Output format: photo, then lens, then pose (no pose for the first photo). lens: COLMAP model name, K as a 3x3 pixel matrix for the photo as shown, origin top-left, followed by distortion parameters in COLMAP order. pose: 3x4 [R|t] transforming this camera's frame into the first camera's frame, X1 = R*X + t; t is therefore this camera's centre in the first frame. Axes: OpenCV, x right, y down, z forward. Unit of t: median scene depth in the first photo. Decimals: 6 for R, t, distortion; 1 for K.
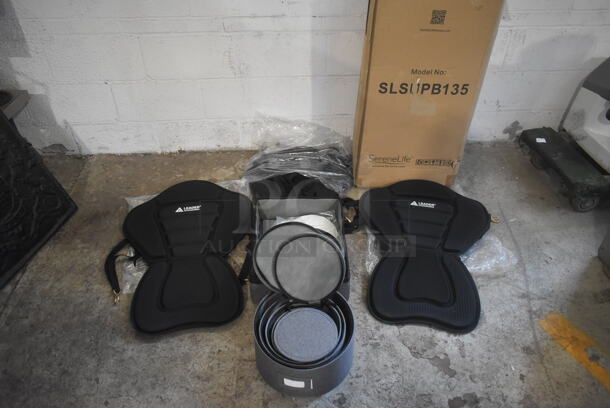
lens RADIAL K [[463.8, 0, 305.0], [0, 463.8, 204.0], [0, 0, 1]] dist [-0.019748, 0.005264]
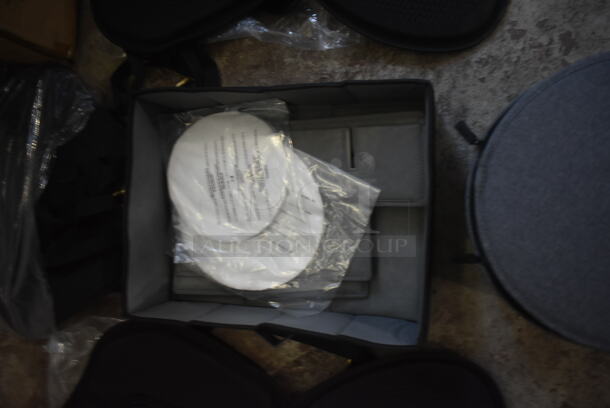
lens RADIAL K [[463.8, 0, 305.0], [0, 463.8, 204.0], [0, 0, 1]] dist [-0.019748, 0.005264]
pose [[0.049791, -0.998753, 0.003606, -0.008934], [0.831090, 0.043434, 0.554439, -0.103845], [-0.553904, -0.024609, 0.832217, 0.635992]]
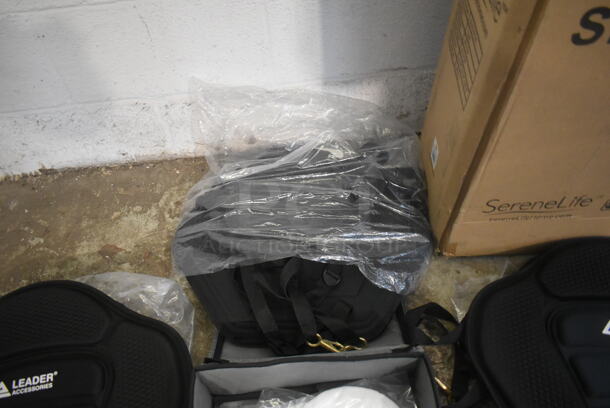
lens RADIAL K [[463.8, 0, 305.0], [0, 463.8, 204.0], [0, 0, 1]] dist [-0.019748, 0.005264]
pose [[0.997842, -0.064709, -0.011176, -0.006341], [0.065566, 0.972360, 0.224092, -0.218712], [-0.003633, -0.224341, 0.974504, 0.703448]]
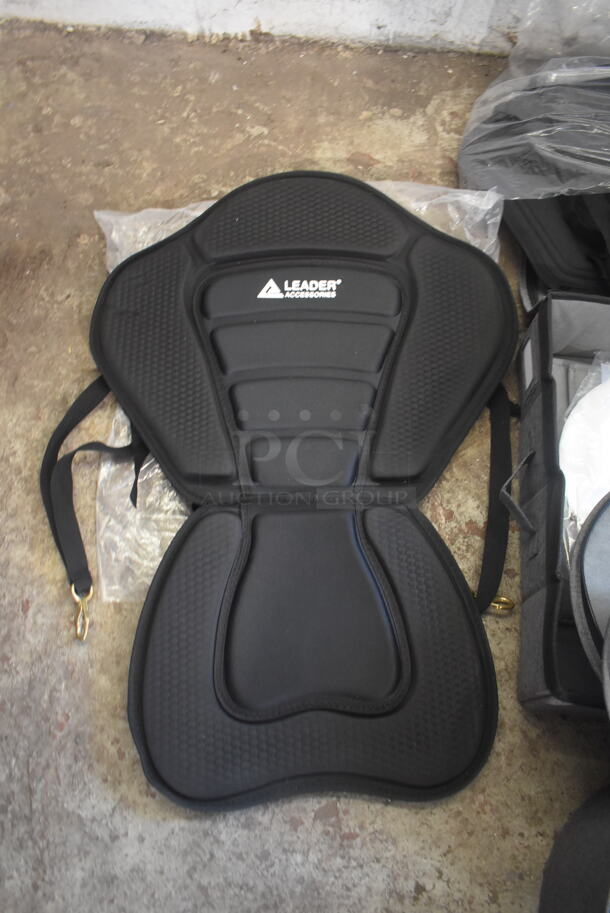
lens RADIAL K [[694.1, 0, 305.0], [0, 694.1, 456.5], [0, 0, 1]] dist [-0.019748, 0.005264]
pose [[0.989202, 0.135369, -0.056168, -0.221373], [-0.092481, 0.873850, 0.477318, -0.116855], [0.113697, -0.466970, 0.876934, 0.588808]]
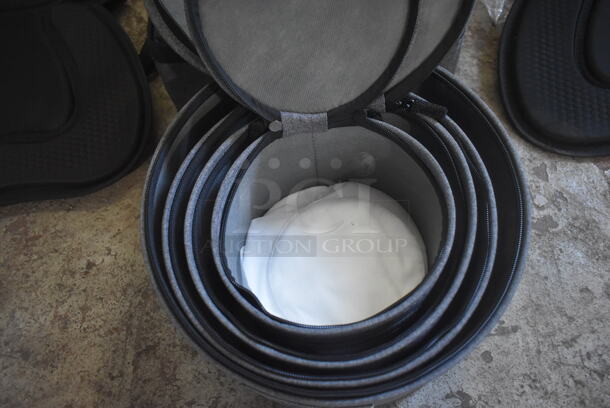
lens RADIAL K [[463.8, 0, 305.0], [0, 463.8, 204.0], [0, 0, 1]] dist [-0.019748, 0.005264]
pose [[0.997672, -0.054992, -0.040322, -0.005074], [0.066471, 0.916241, 0.395074, 0.120151], [0.015218, -0.396835, 0.917764, 0.569187]]
